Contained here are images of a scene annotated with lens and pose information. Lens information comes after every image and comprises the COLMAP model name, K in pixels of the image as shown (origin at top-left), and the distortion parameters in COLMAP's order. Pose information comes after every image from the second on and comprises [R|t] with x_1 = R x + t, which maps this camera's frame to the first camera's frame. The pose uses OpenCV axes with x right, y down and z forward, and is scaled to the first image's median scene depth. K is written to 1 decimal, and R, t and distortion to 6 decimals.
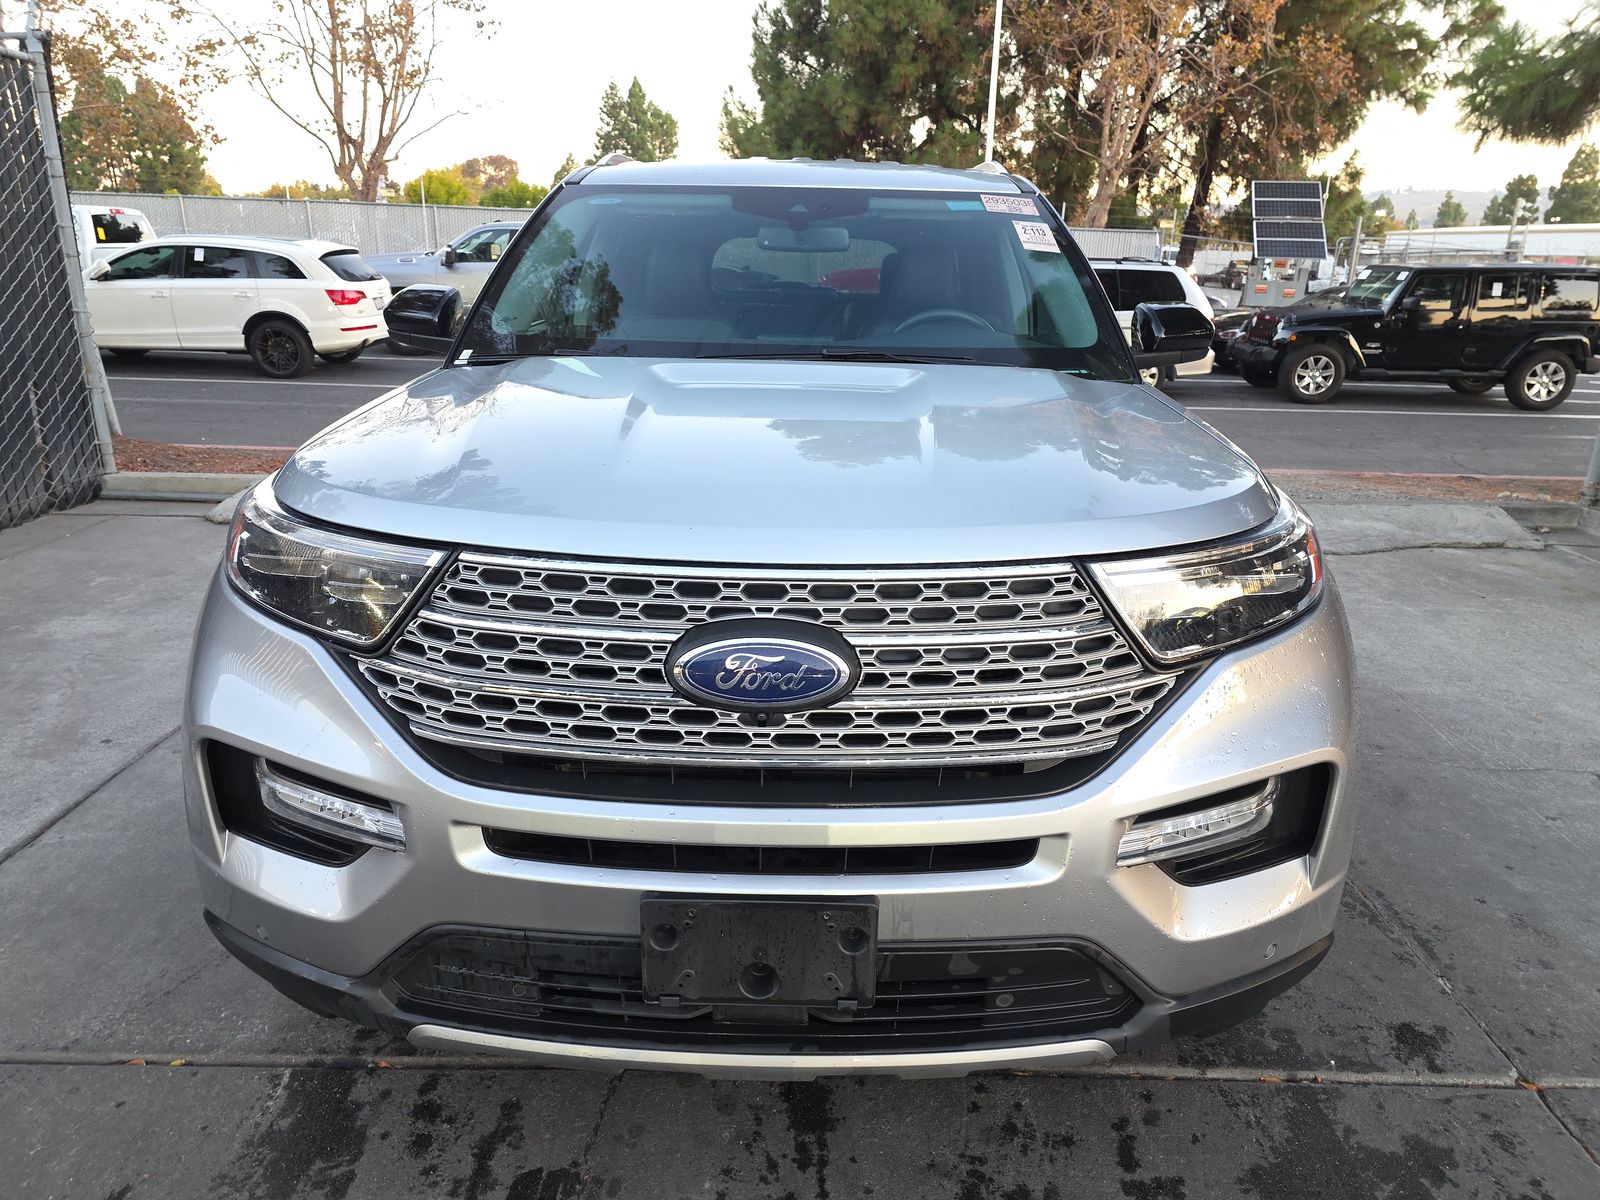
lens RADIAL K [[1091.4, 0, 802.5], [0, 1091.4, 608.3], [0, 0, 1]] dist [0.014236, -0.001317]
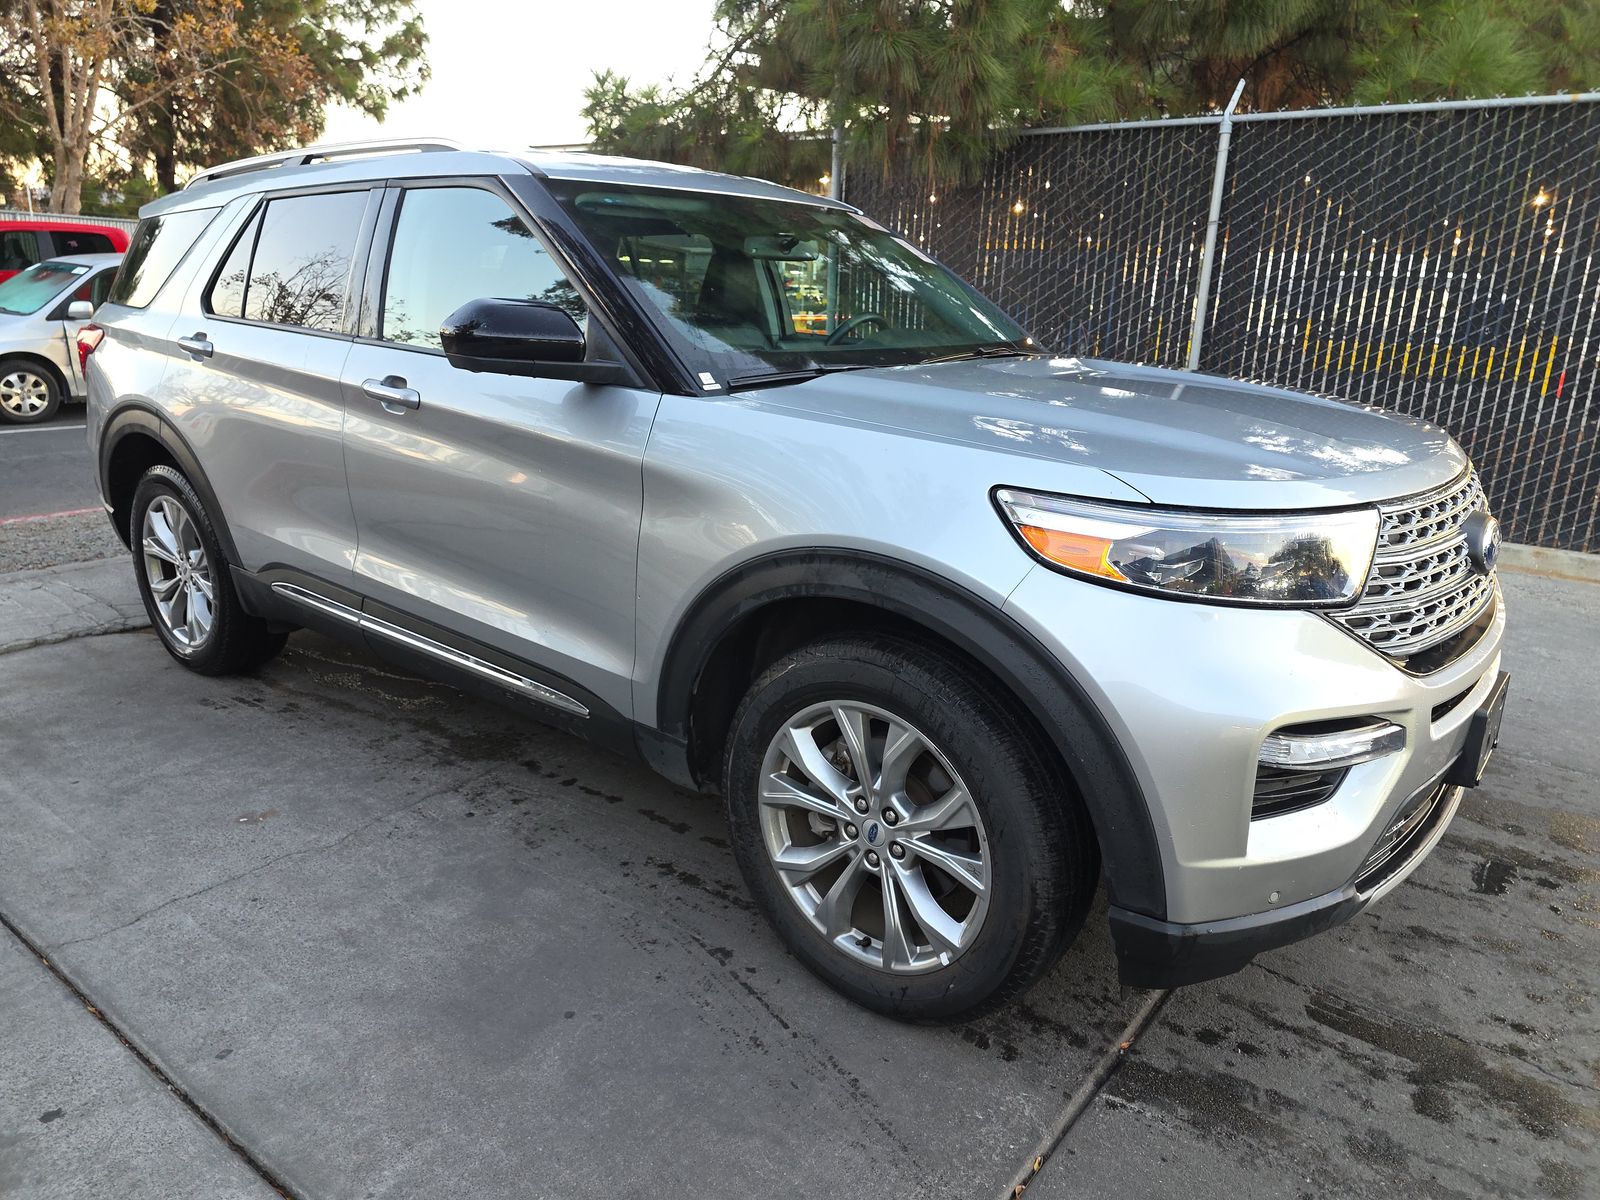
lens RADIAL K [[1091.4, 0, 802.5], [0, 1091.4, 608.3], [0, 0, 1]] dist [0.014236, -0.001317]
pose [[0.610453, -0.233698, 0.756790, -1.156317], [0.230398, 0.966557, 0.112628, -0.162041], [-0.757802, 0.105609, 0.643881, 0.469917]]
